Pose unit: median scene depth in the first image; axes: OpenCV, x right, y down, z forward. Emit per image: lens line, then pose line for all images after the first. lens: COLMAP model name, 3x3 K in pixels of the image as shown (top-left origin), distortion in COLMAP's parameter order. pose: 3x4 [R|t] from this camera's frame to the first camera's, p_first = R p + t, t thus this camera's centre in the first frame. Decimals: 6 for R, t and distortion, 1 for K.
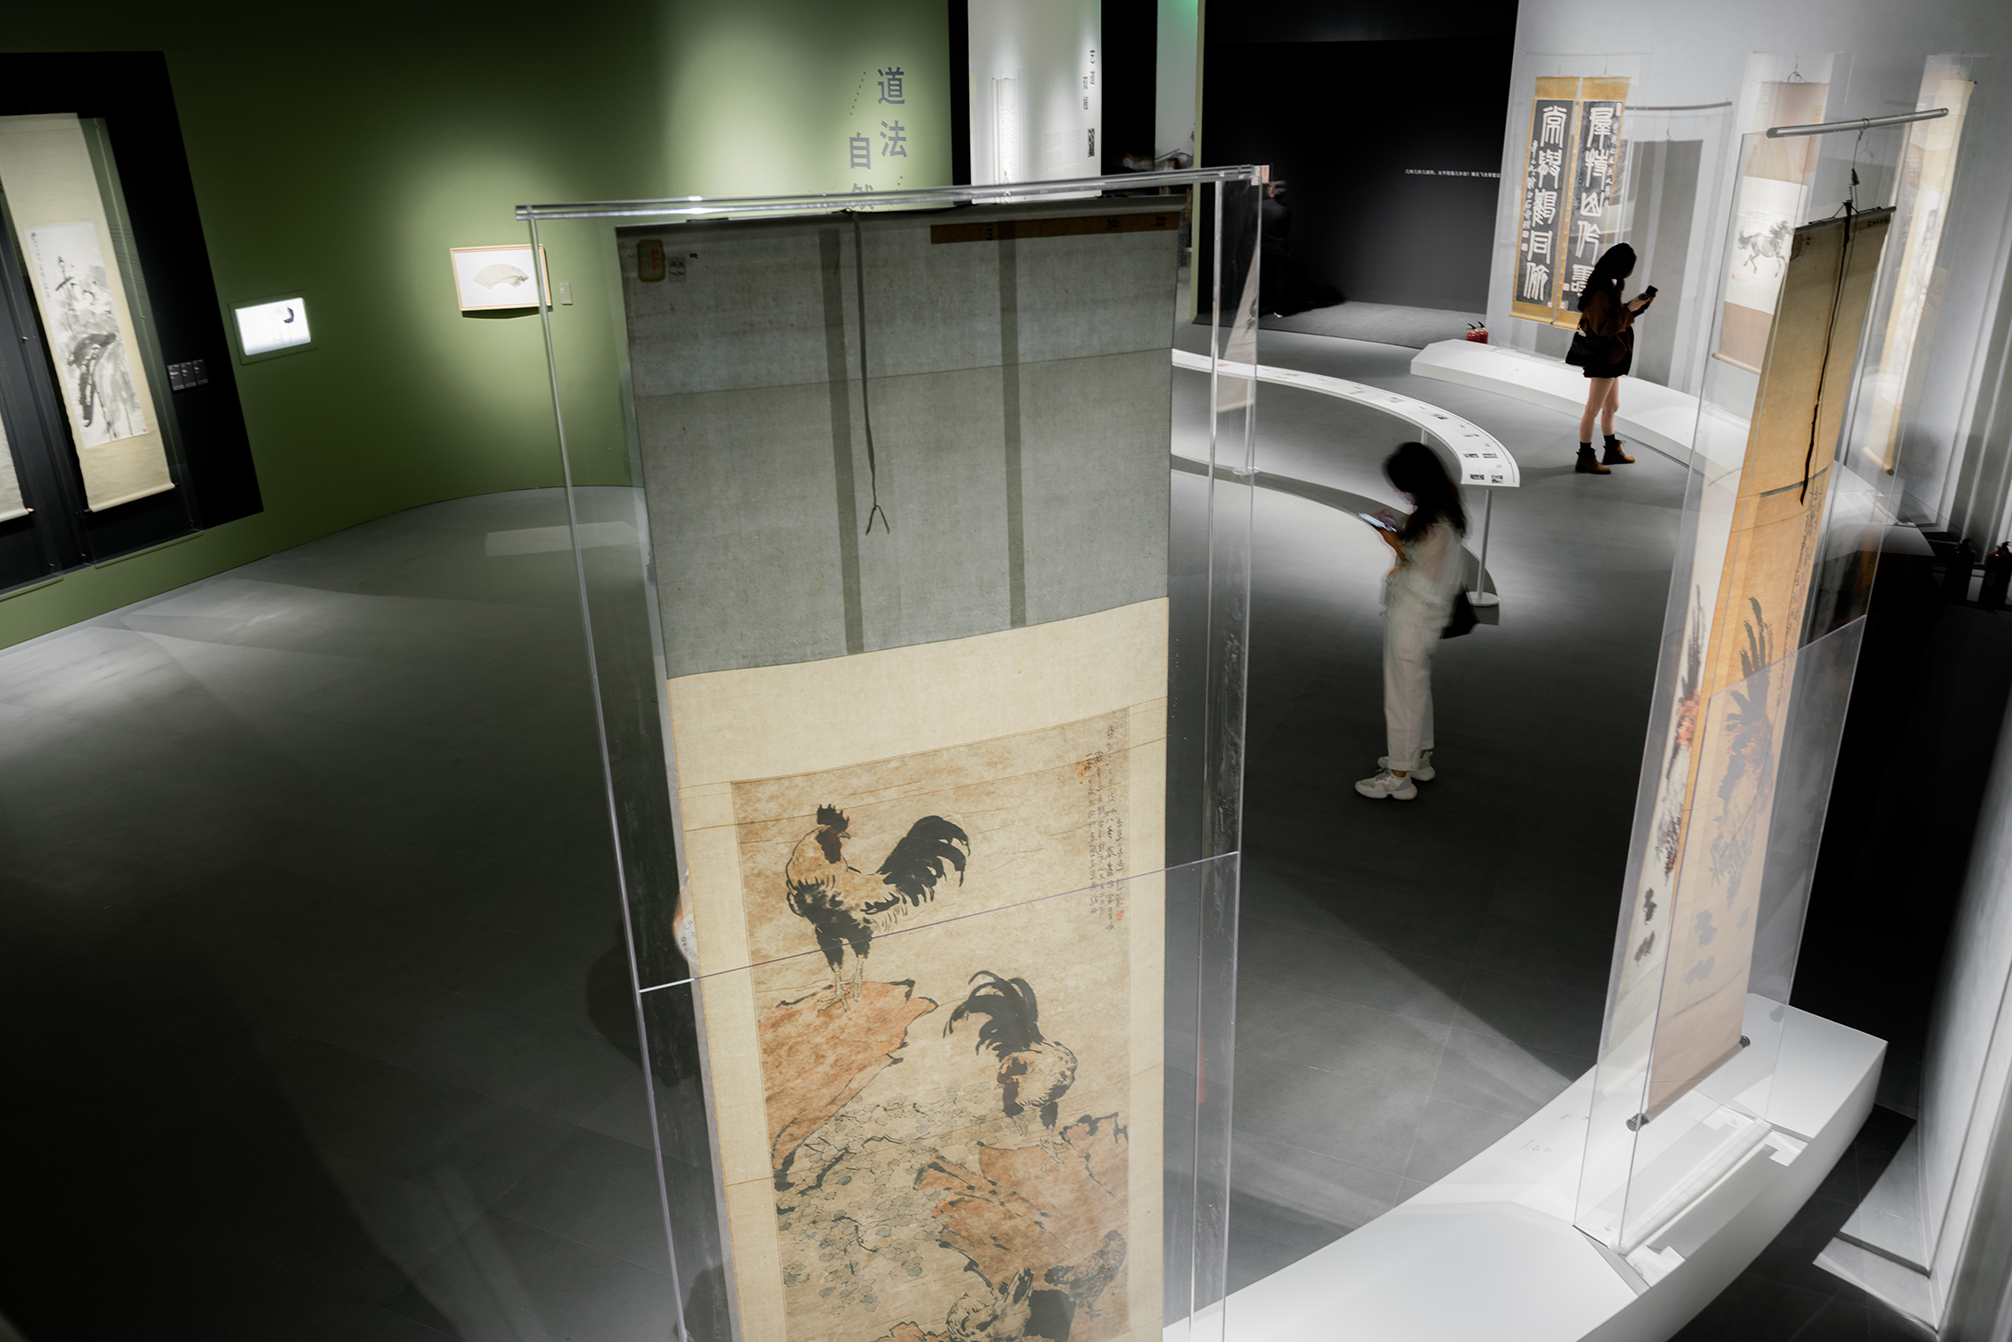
lens RADIAL K [[1600.0, 0, 999.2], [0, 1600.0, 674.5], [0, 0, 1]] dist [-0.007361, 0.001604]
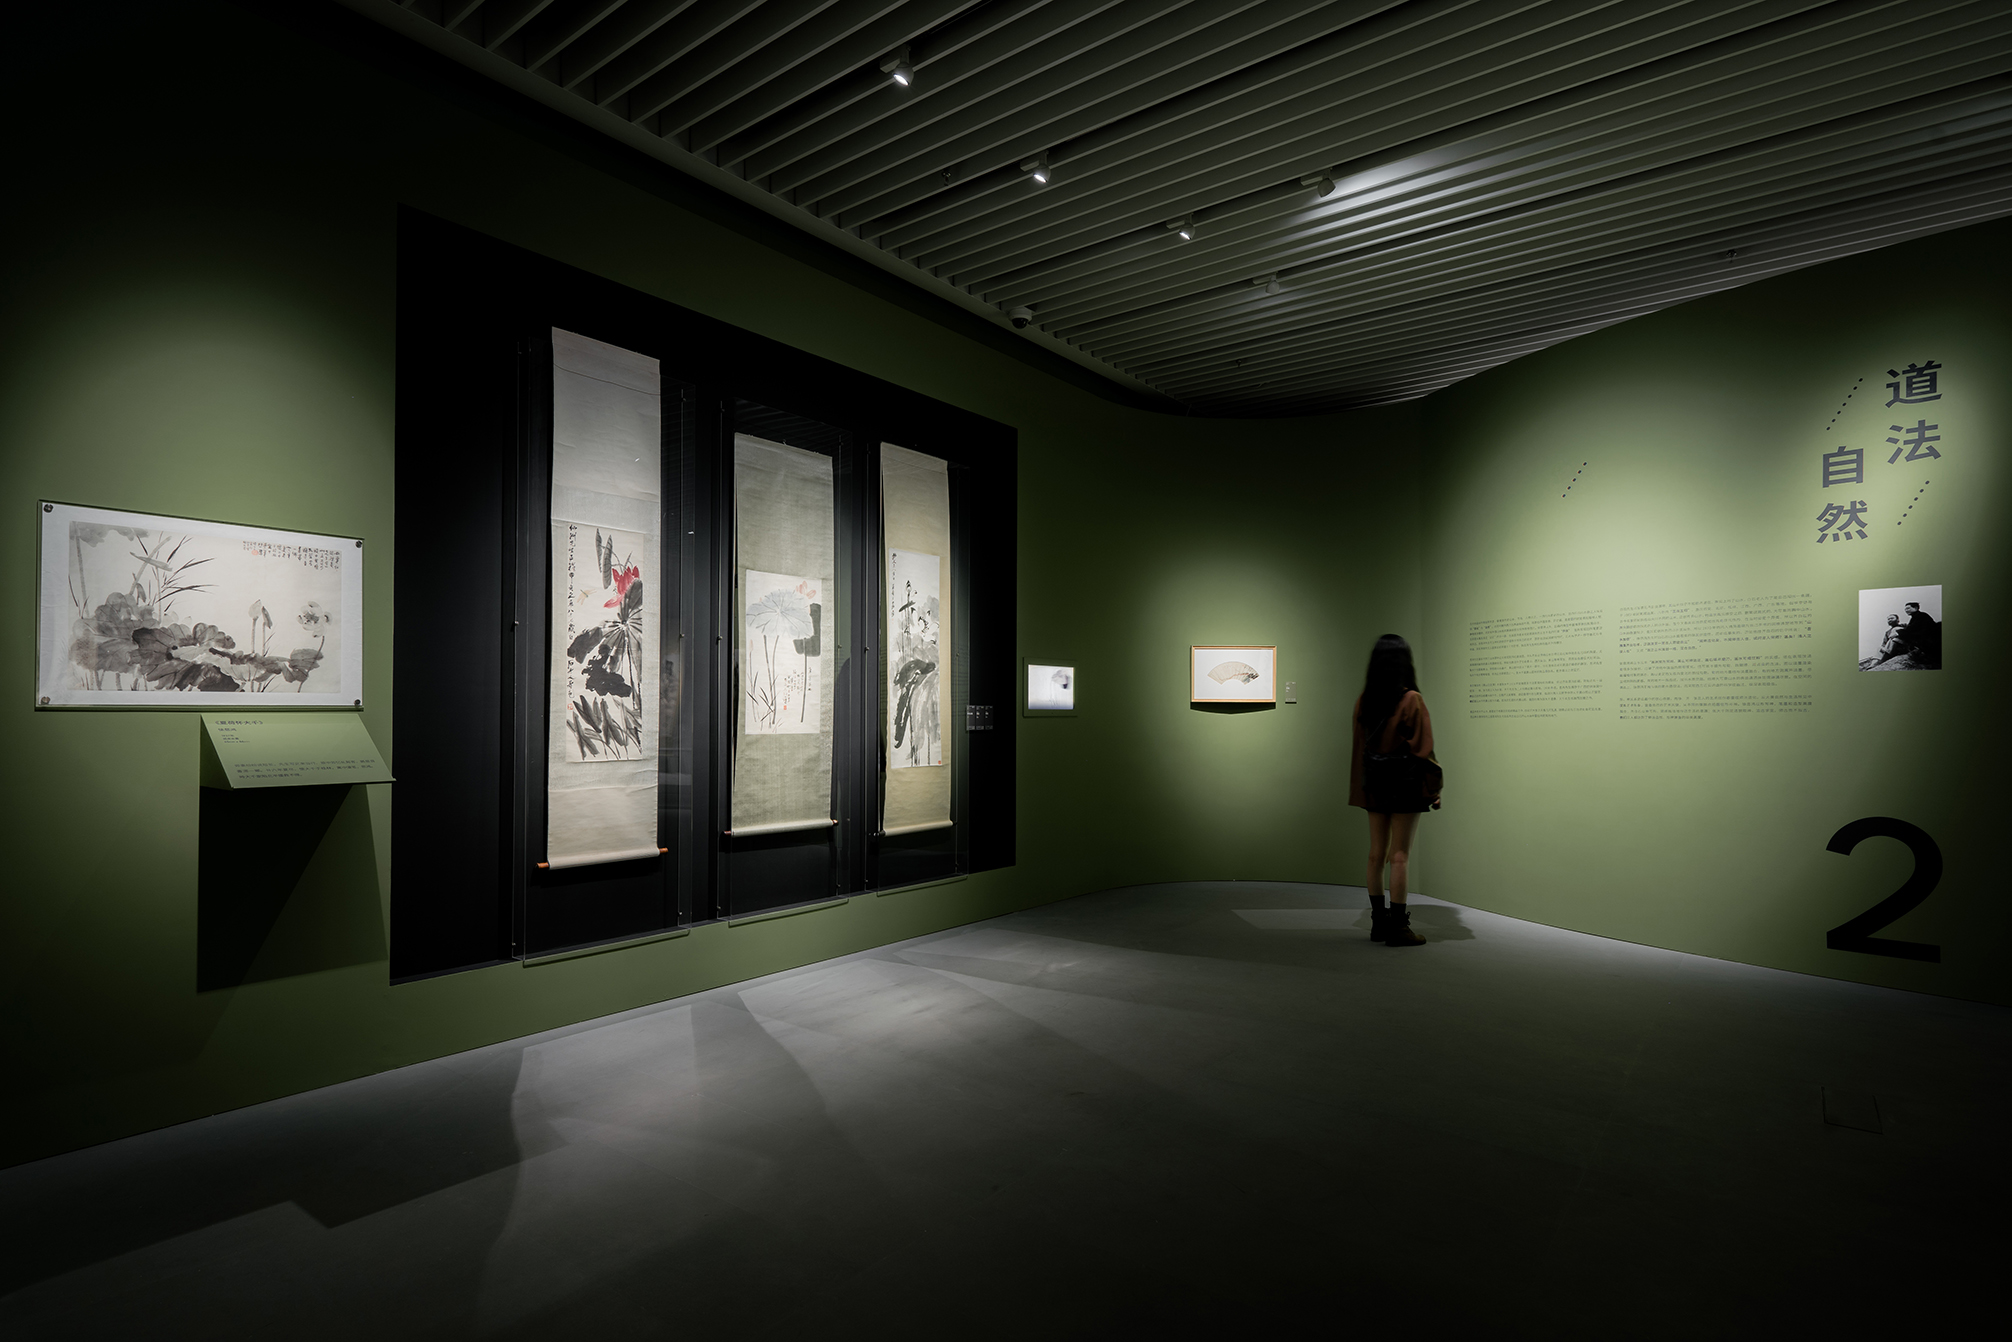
lens RADIAL K [[994.7, 0, 1011.5], [0, 994.7, 685.6], [0, 0, 1]] dist [0.002170, 0.000091]
pose [[0.984187, 0.037760, -0.173062, -0.401231], [-0.104492, 0.912677, -0.395098, 0.041967], [0.143030, 0.406933, 0.902190, 0.451601]]
